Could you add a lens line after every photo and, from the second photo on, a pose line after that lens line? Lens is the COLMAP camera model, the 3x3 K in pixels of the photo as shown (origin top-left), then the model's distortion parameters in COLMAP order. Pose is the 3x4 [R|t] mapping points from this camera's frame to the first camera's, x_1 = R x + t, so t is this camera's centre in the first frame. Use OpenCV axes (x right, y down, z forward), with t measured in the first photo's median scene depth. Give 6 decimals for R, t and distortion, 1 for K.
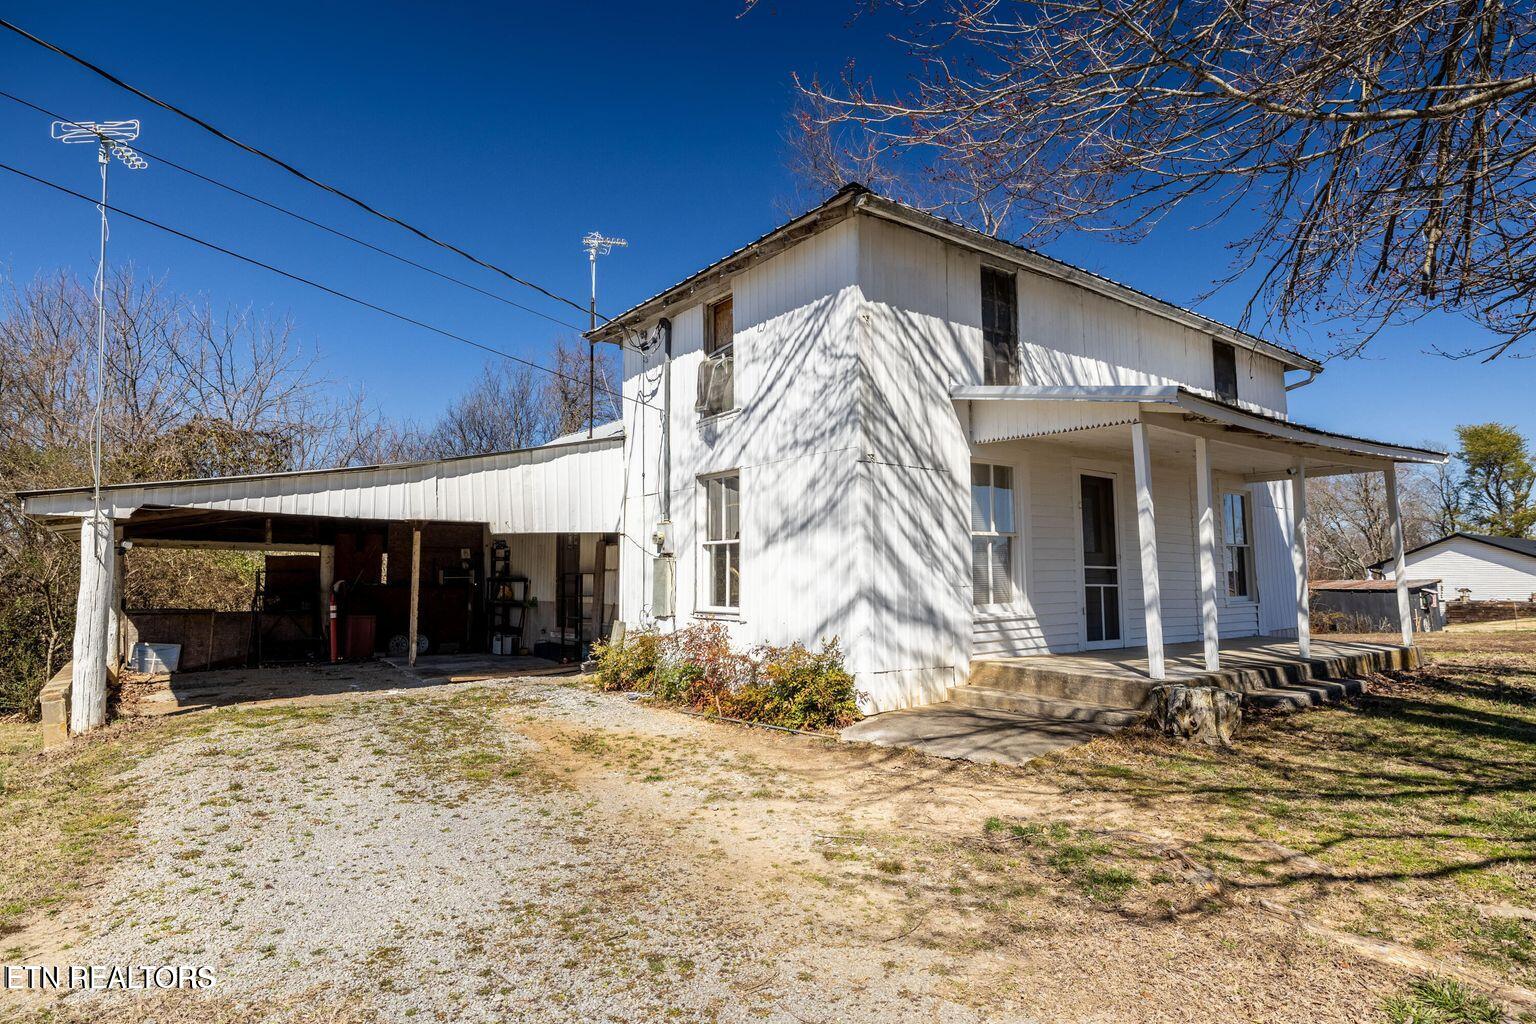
lens RADIAL K [[886.9, 0, 770.1], [0, 886.9, 510.9], [0, 0, 1]] dist [-0.000226, 0.003576]
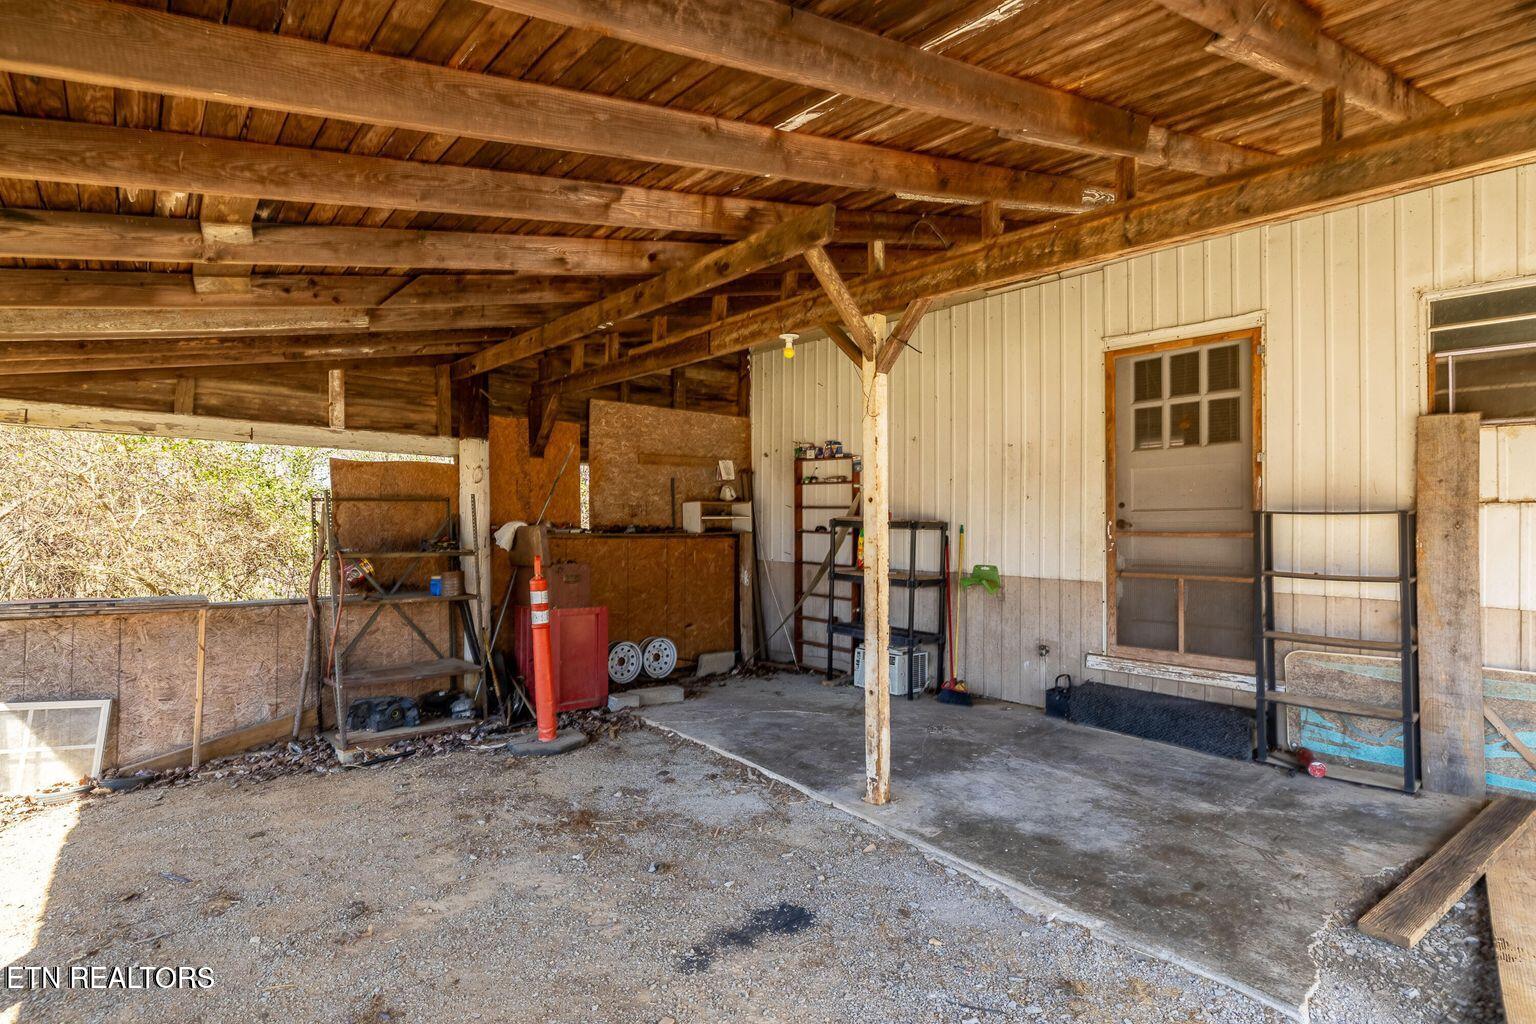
lens RADIAL K [[762.6, 0, 766.2], [0, 762.6, 514.1], [0, 0, 1]] dist [-0.004832, 0.000651]
pose [[0.993474, 0.012354, 0.113392, -0.406206], [-0.020523, 0.997254, 0.071159, 0.045873], [-0.112201, -0.073022, 0.990999, 0.624995]]
